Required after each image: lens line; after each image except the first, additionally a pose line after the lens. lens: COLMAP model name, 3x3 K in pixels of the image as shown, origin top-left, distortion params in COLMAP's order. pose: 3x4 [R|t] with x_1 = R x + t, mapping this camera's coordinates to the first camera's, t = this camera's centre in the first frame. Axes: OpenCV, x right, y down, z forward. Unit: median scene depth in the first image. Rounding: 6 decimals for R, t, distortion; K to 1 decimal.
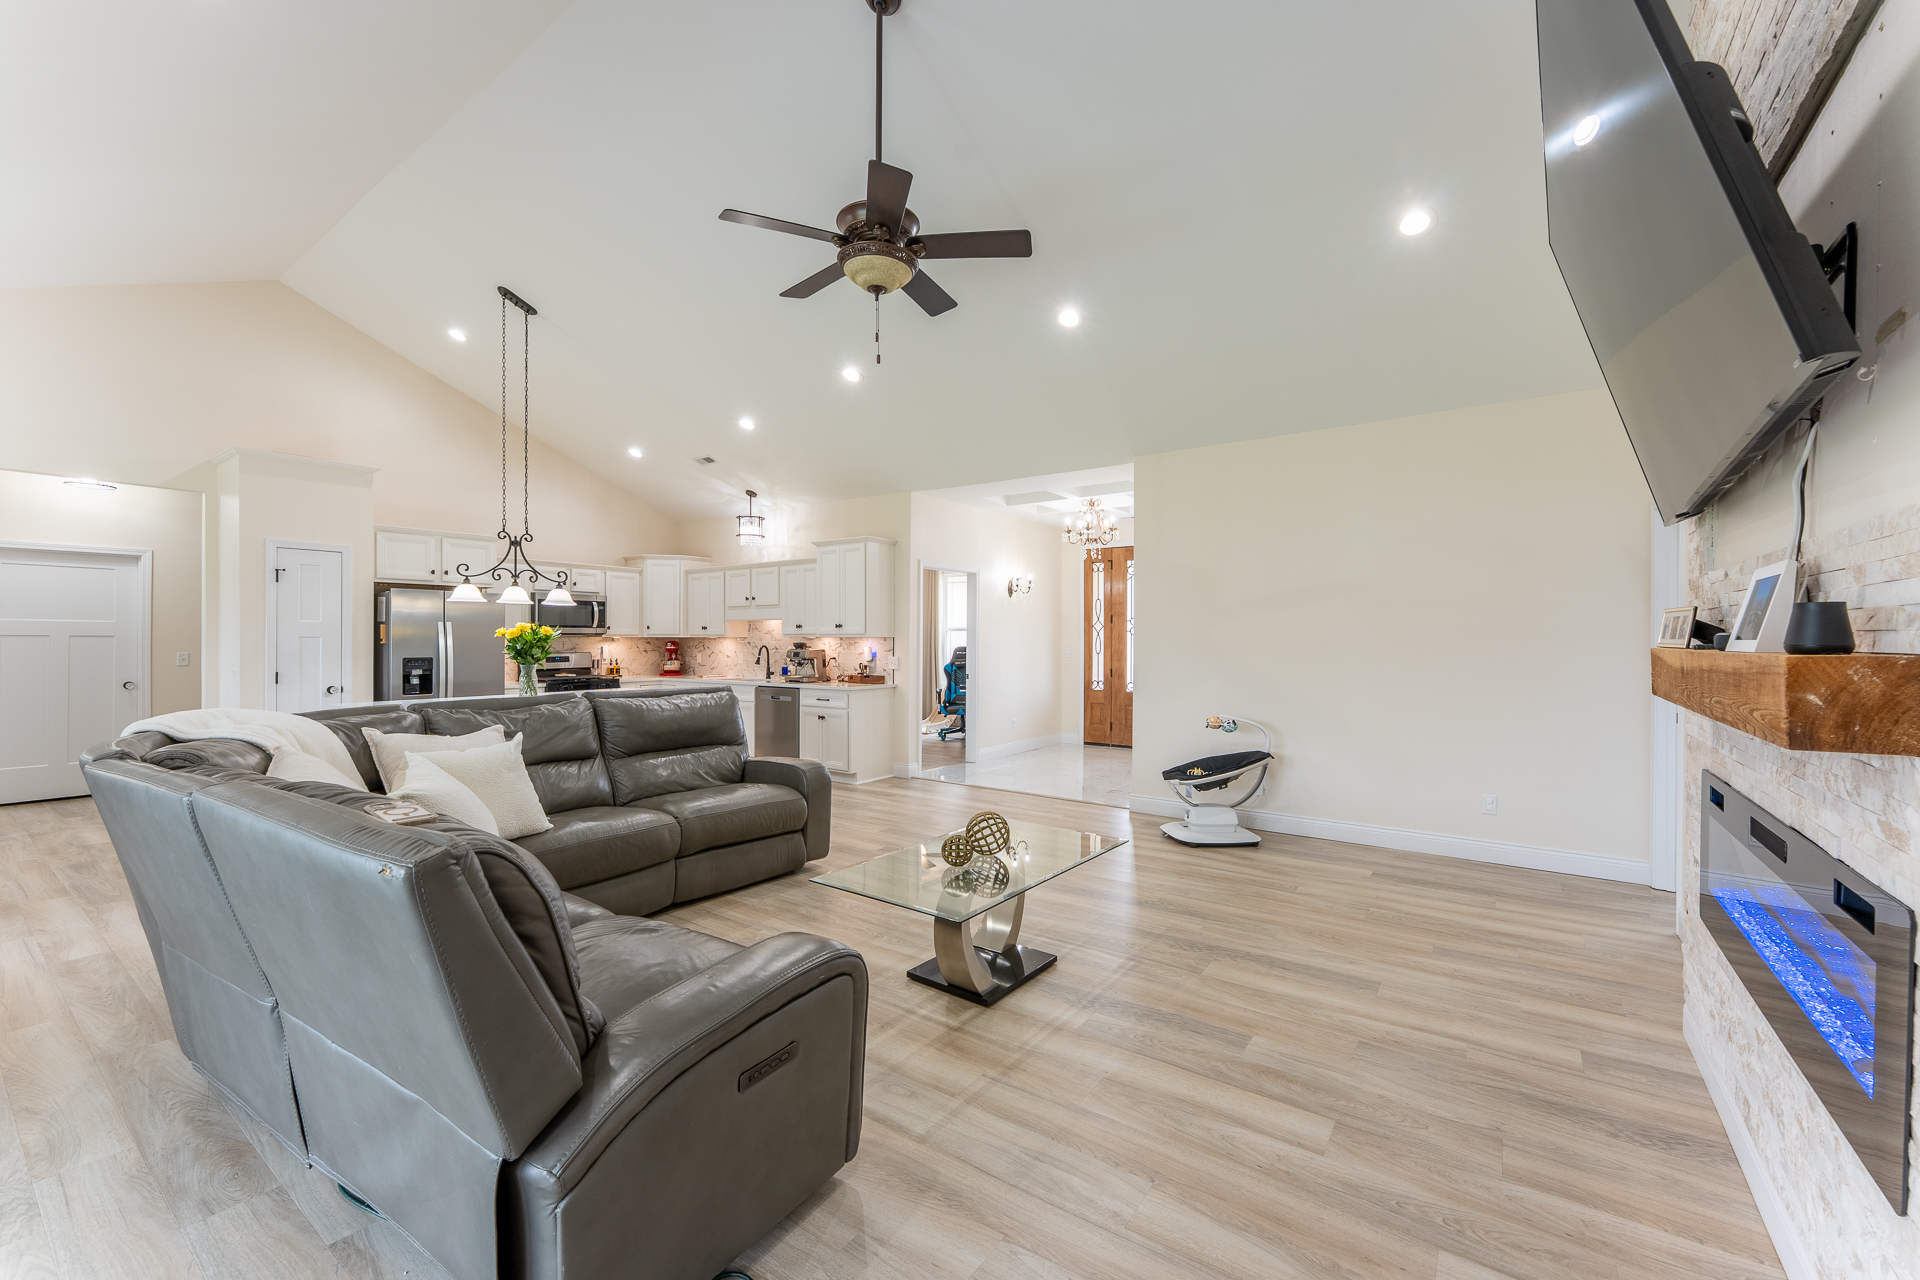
lens RADIAL K [[766.8, 0, 960.0], [0, 766.8, 640.0], [0, 0, 1]] dist [0.000233, -0.000067]
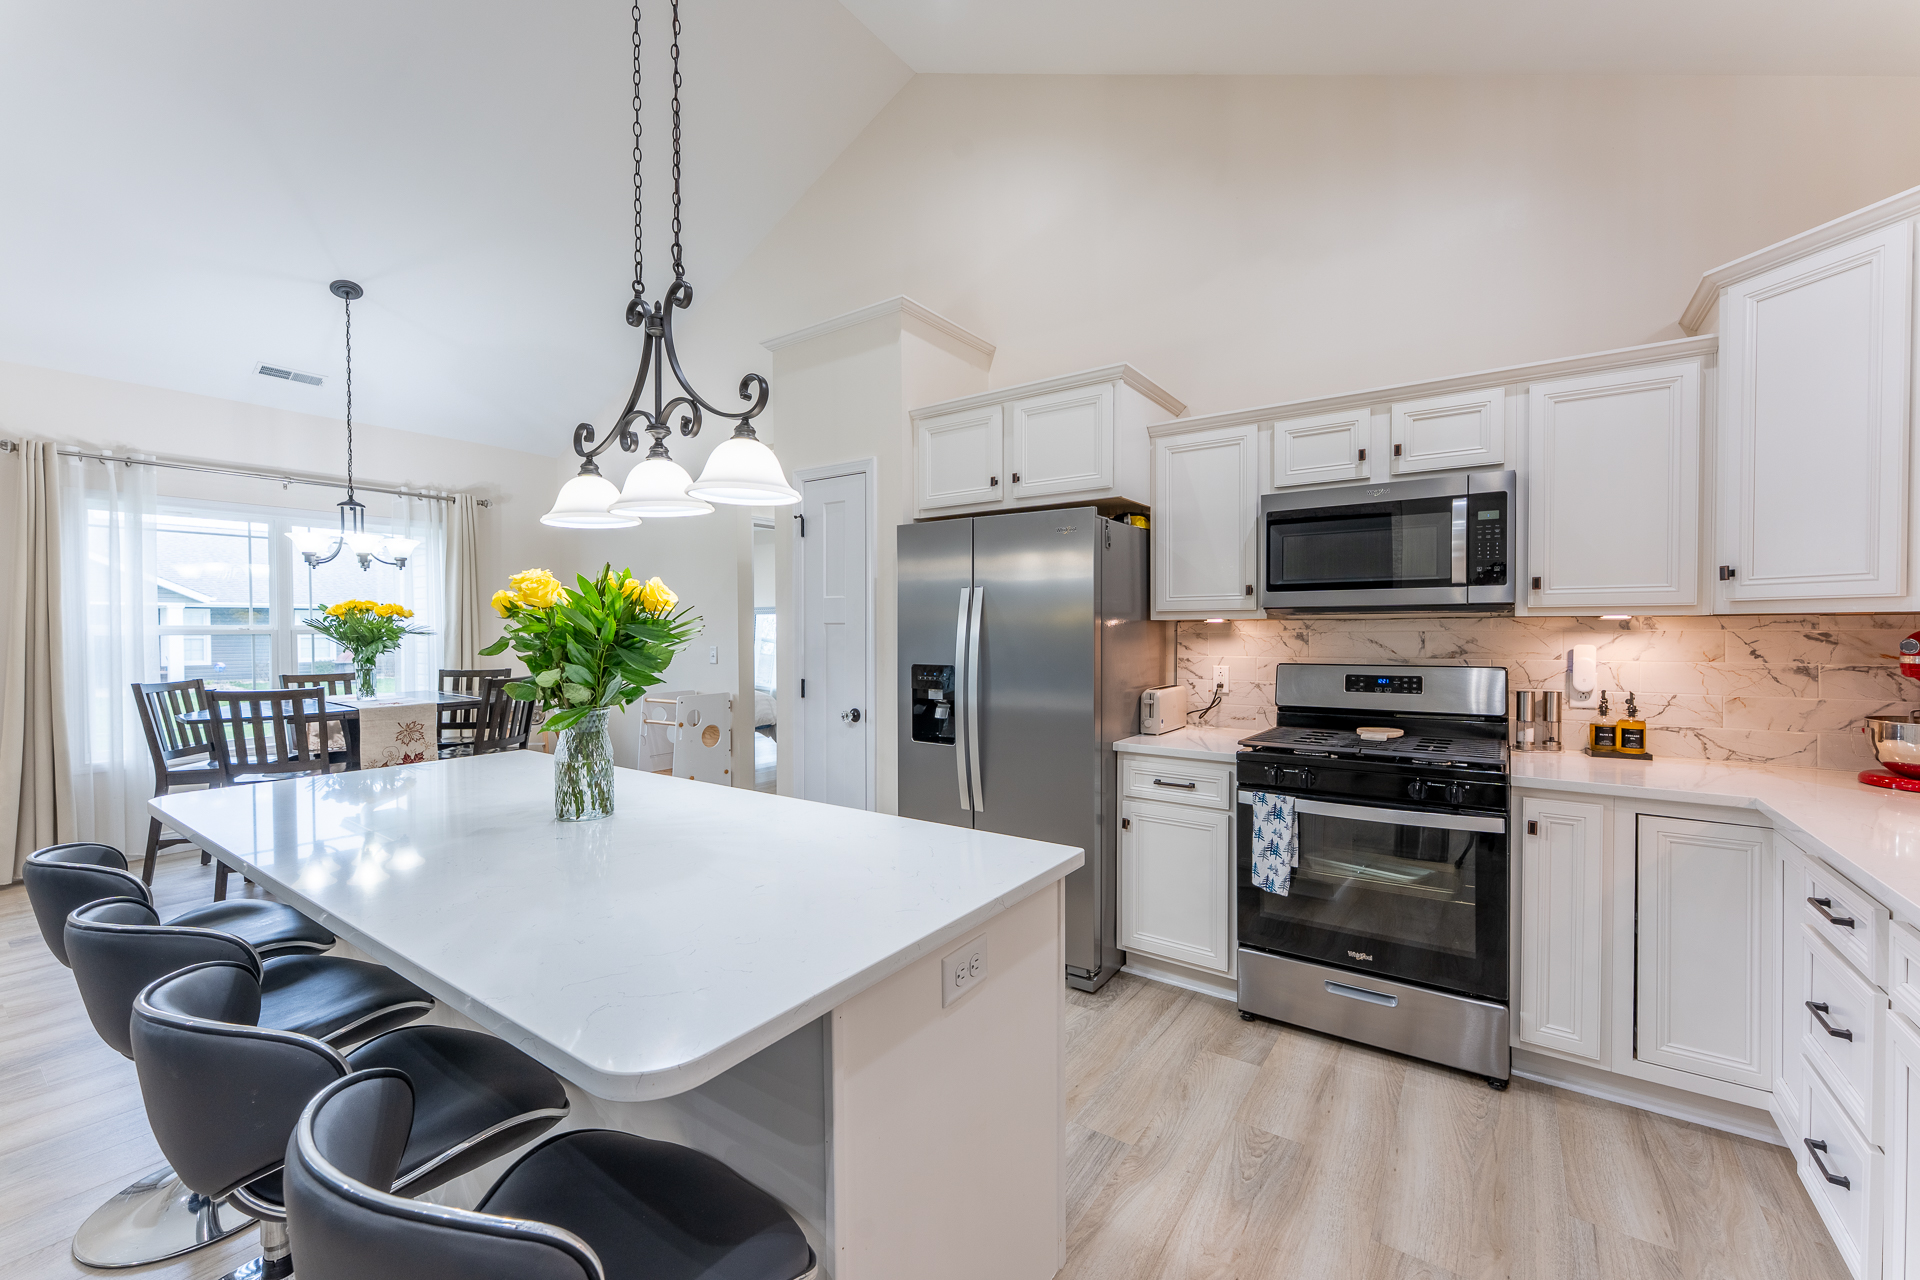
lens RADIAL K [[768.0, 0, 965.8], [0, 768.0, 639.7], [0, 0, 1]] dist [-0.001444, 0.000024]
pose [[0.012099, 0.010367, -0.999873, -0.227723], [0.000113, 0.999946, 0.010369, 0.002293], [0.999927, -0.000239, 0.012097, 1.006208]]
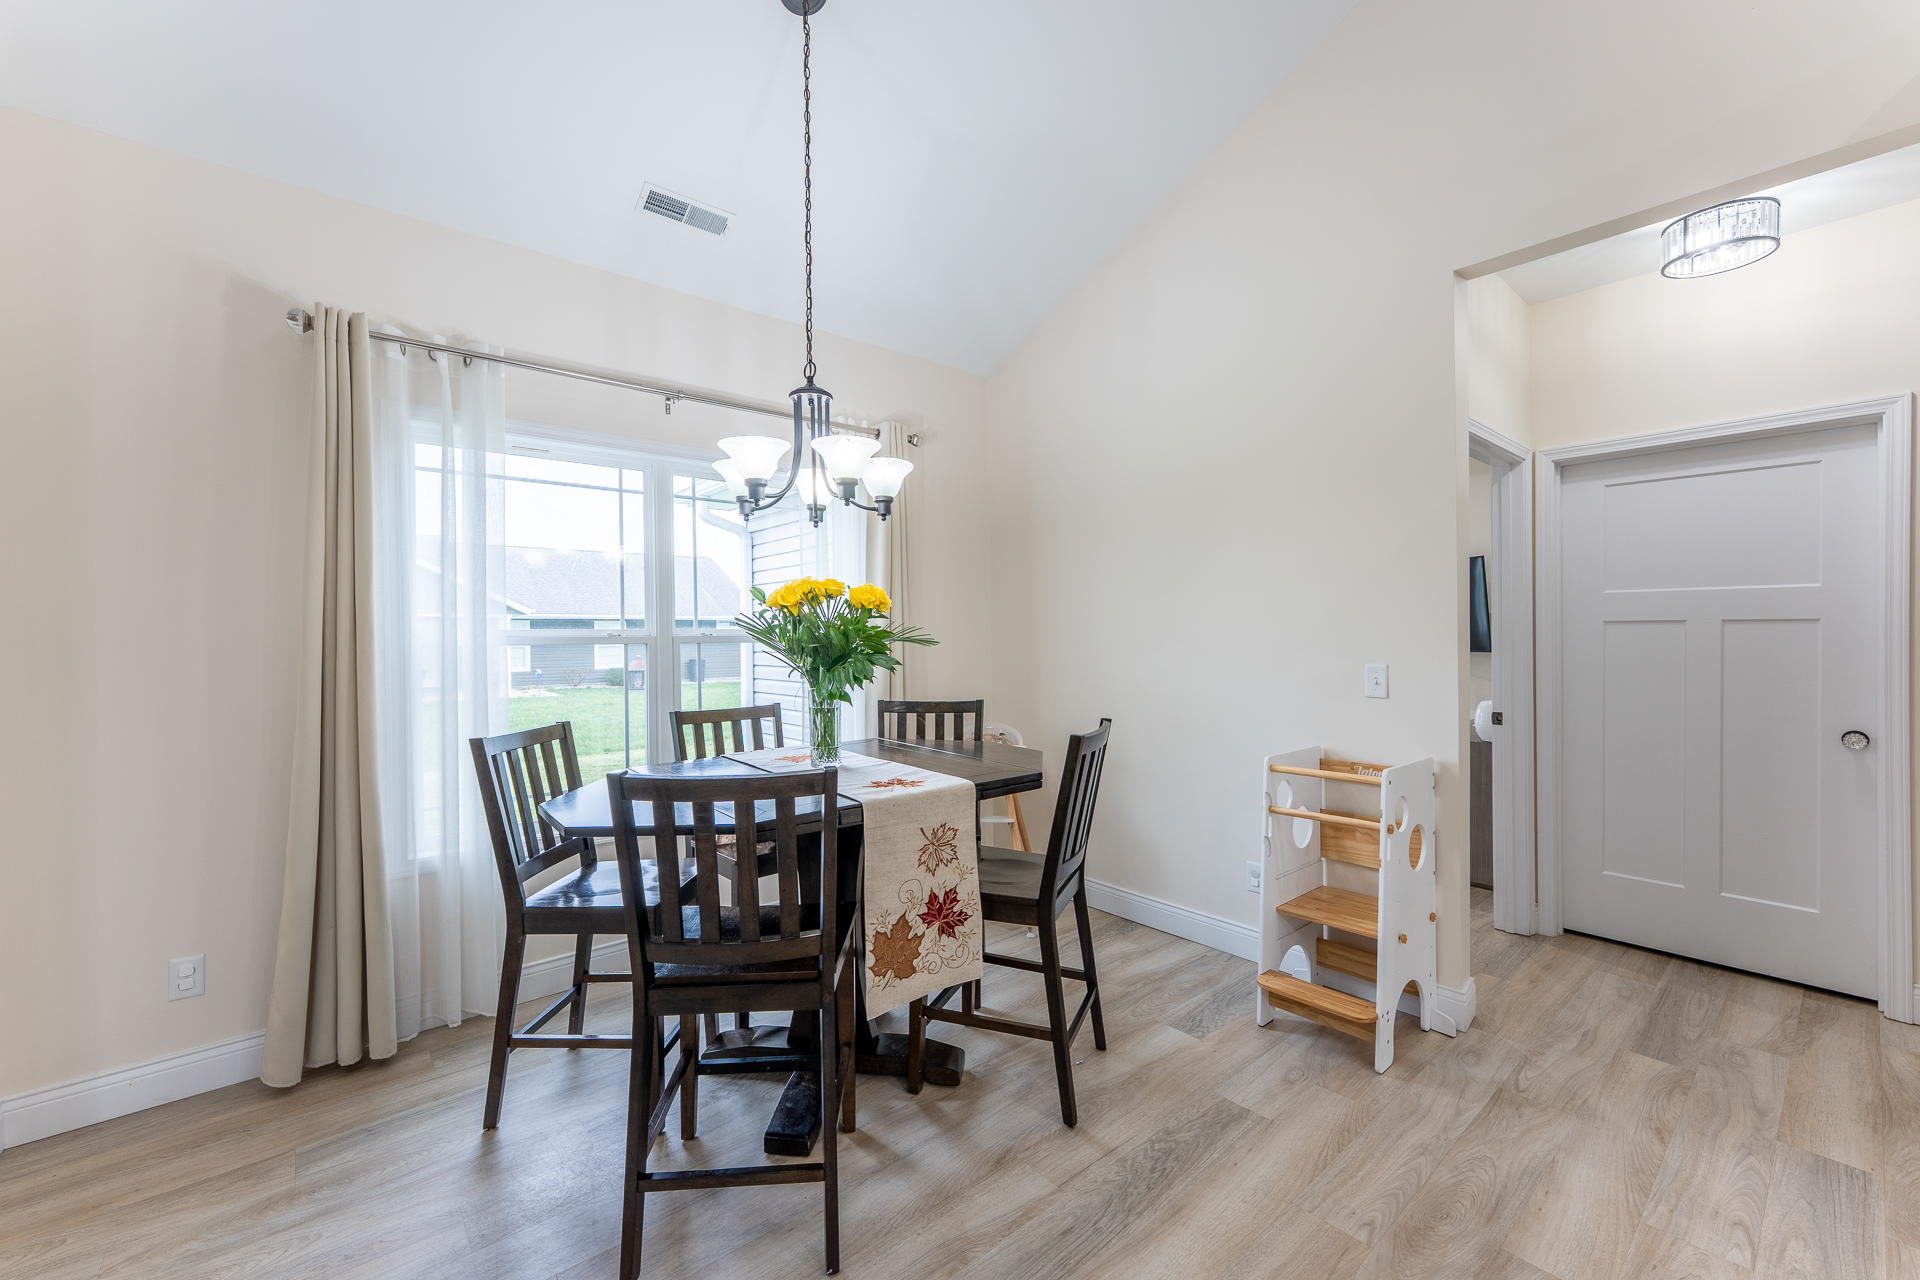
lens RADIAL K [[771.4, 0, 964.7], [0, 771.4, 639.6], [0, 0, 1]] dist [-0.001832, 0.000136]
pose [[-0.243815, 0.001624, -0.969820, -0.571717], [0.005757, 0.999983, 0.000227, 0.003172], [0.969805, -0.005528, -0.243820, 0.641418]]
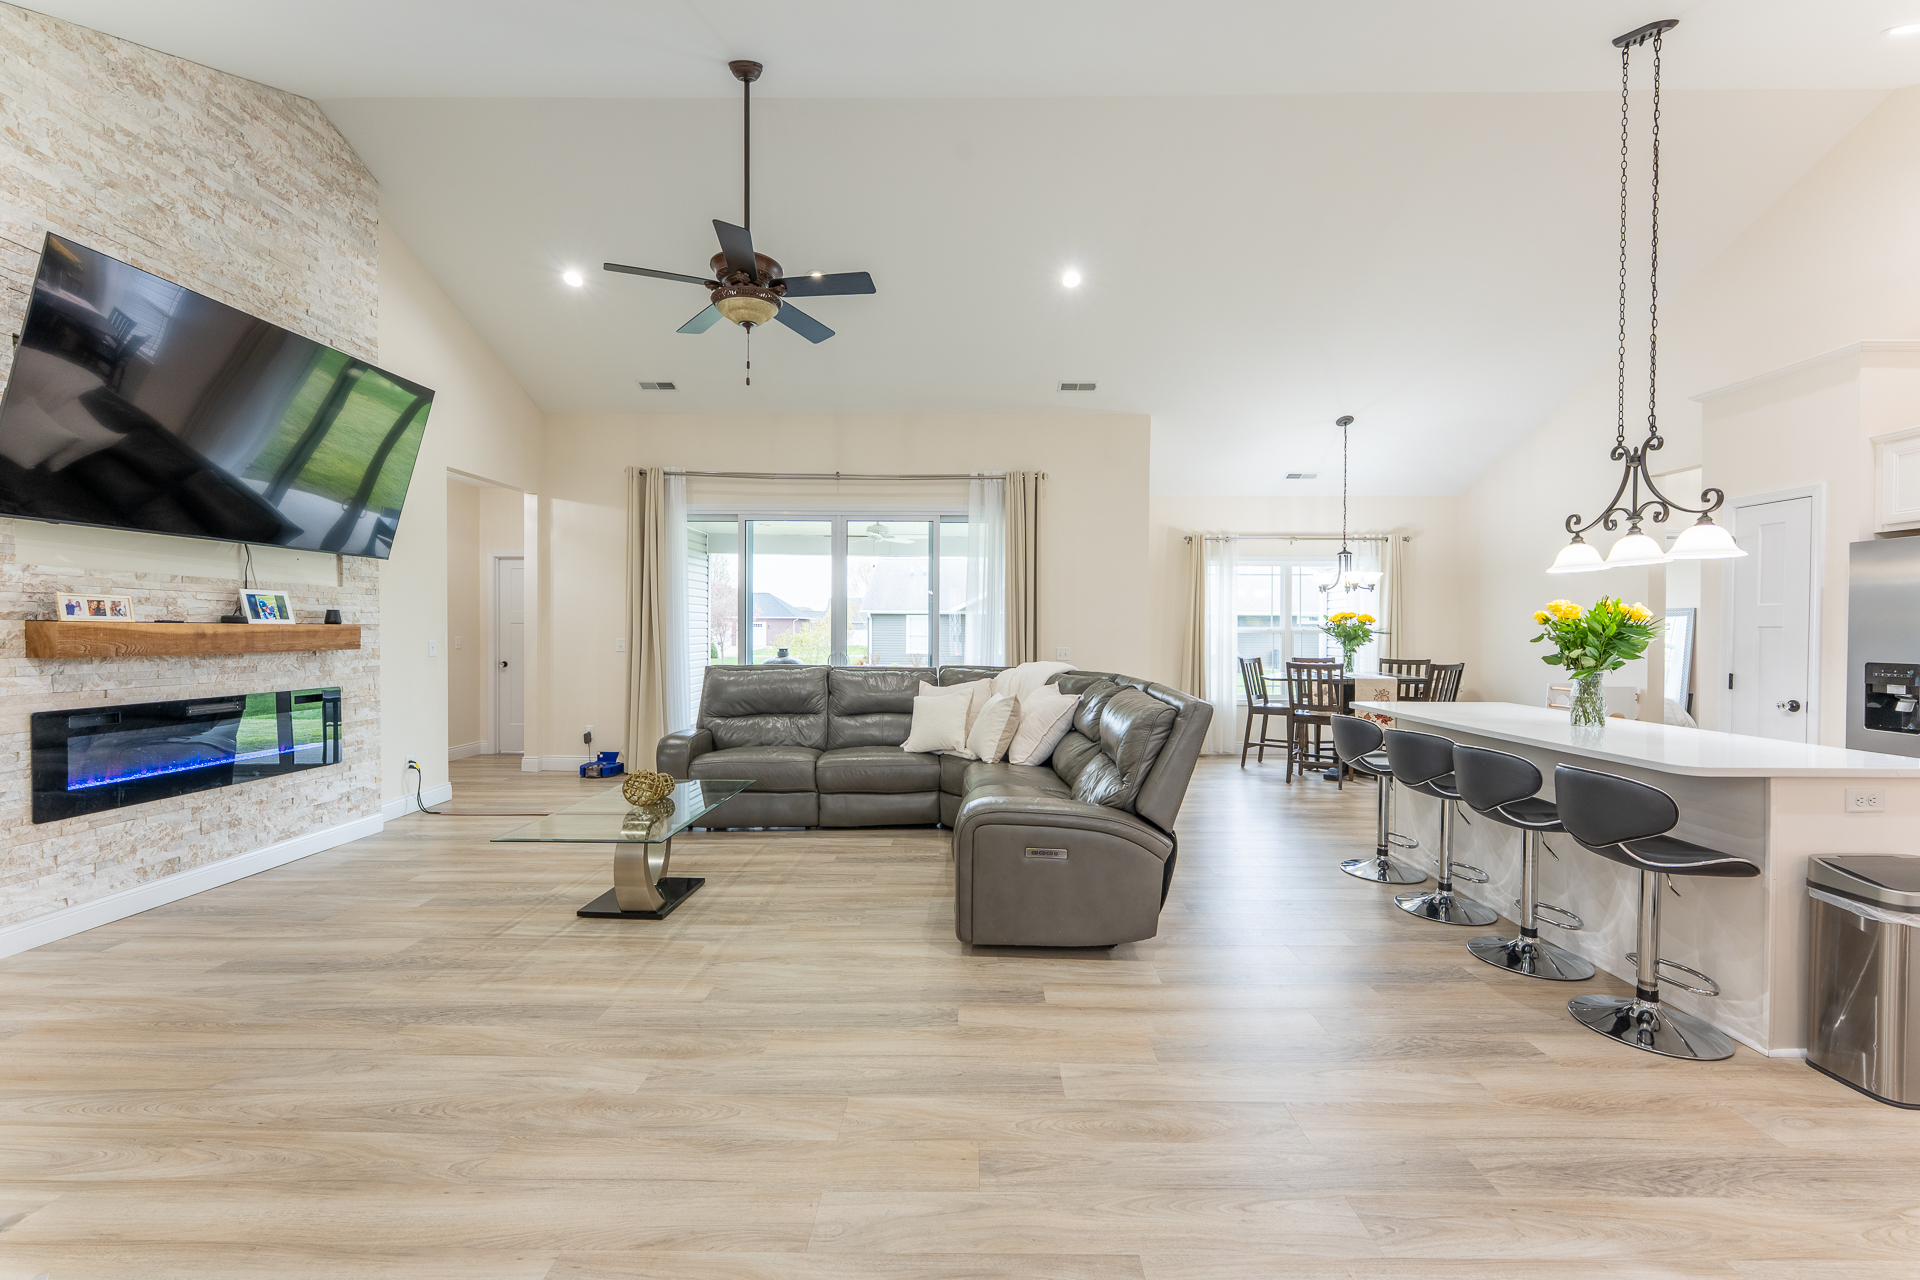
lens RADIAL K [[768.6, 0, 964.2], [0, 768.6, 639.7], [0, 0, 1]] dist [-0.000724, -0.000652]
pose [[-0.820516, 0.000189, -0.571624, 0.144036], [-0.008010, 0.999898, 0.011827, 0.004943], [0.571568, 0.014283, -0.820431, 1.060592]]
